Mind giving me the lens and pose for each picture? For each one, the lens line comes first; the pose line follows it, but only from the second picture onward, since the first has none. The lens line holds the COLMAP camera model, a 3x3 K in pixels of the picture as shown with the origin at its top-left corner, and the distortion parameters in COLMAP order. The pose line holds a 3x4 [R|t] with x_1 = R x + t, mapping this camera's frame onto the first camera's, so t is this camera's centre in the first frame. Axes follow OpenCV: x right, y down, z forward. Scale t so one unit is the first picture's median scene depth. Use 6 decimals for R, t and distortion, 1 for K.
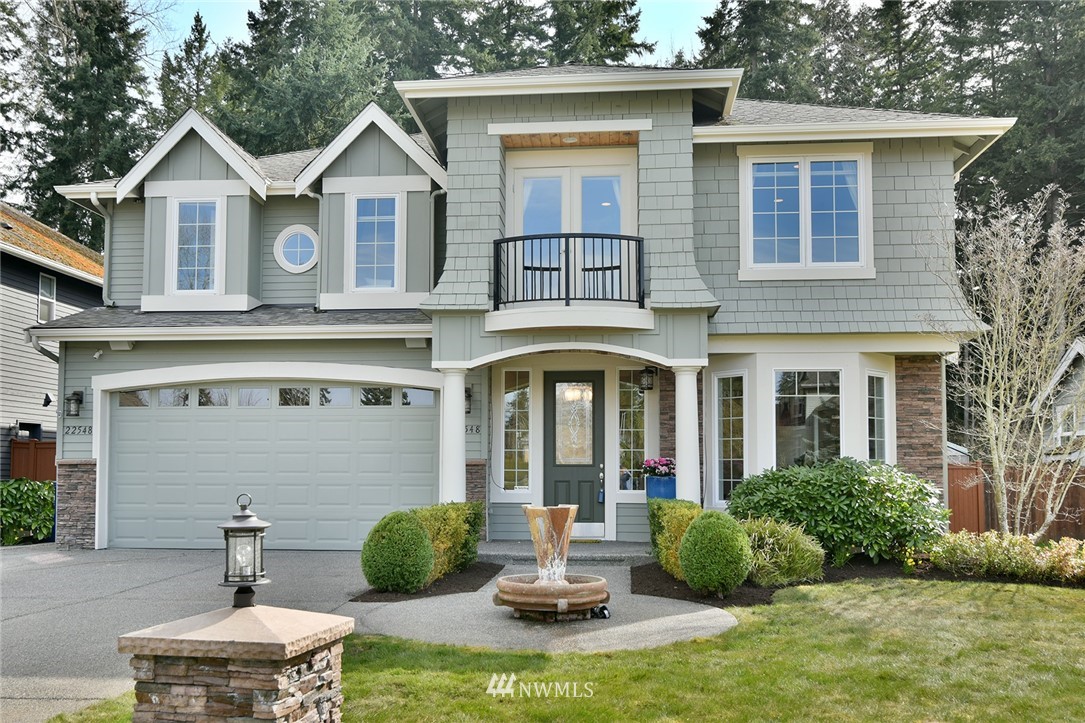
lens RADIAL K [[919.5, 0, 542.5], [0, 919.5, 361.5], [0, 0, 1]] dist [-0.000645, 0.005222]
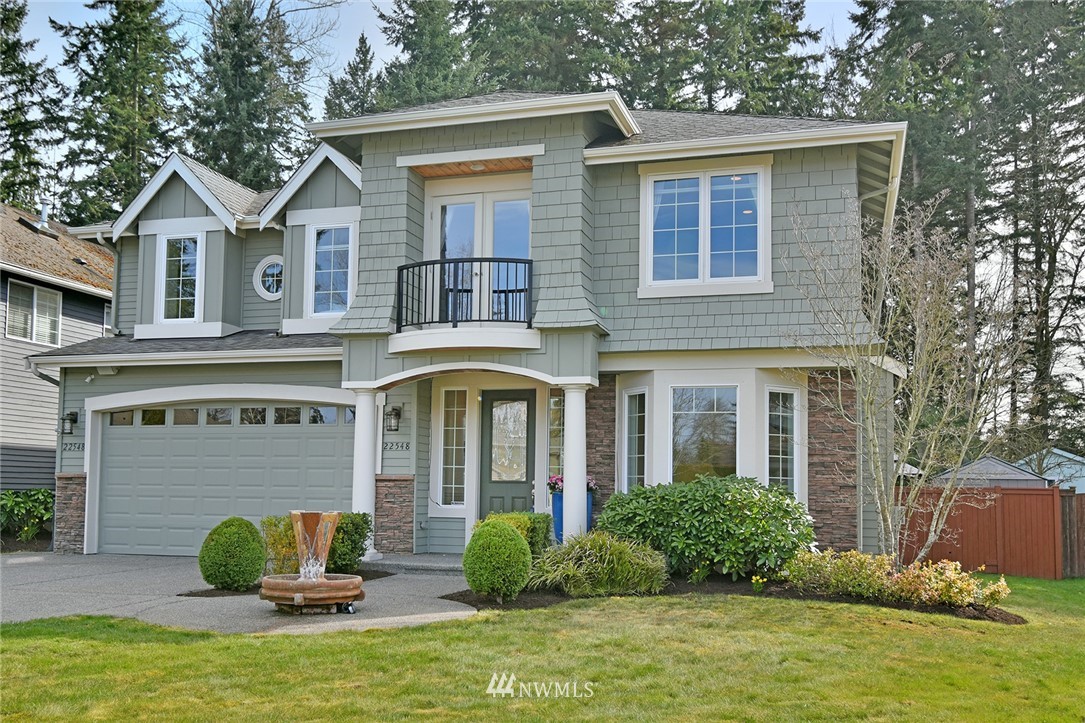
lens RADIAL K [[978.2, 0, 542.5], [0, 978.2, 361.5], [0, 0, 1]] dist [0.022361, -0.000929]
pose [[0.981411, -0.014634, -0.191357, 0.311656], [0.010978, 0.999737, -0.020150, 0.001653], [0.191601, 0.017674, 0.981314, -0.069729]]
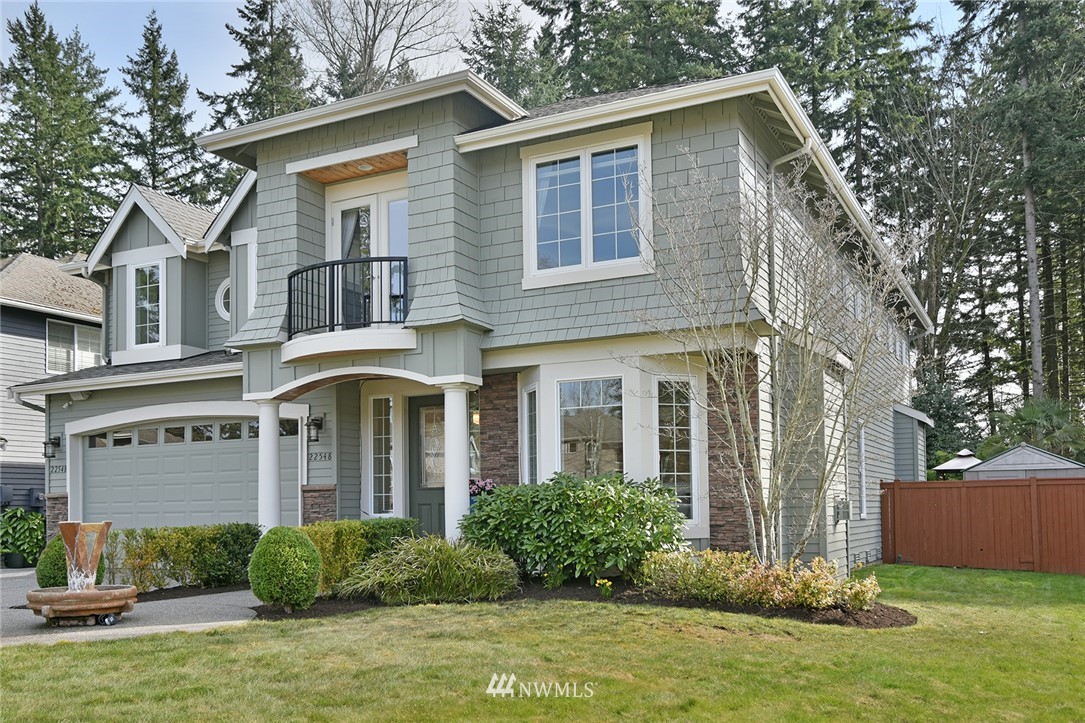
lens RADIAL K [[928.3, 0, 536.8], [0, 928.3, 414.0], [0, 0, 1]] dist [-0.000019, 0.002909]
pose [[0.935498, -0.052309, -0.349439, 0.550282], [0.059533, 0.998177, 0.009958, 0.031214], [0.348281, -0.030119, 0.936906, 0.099856]]
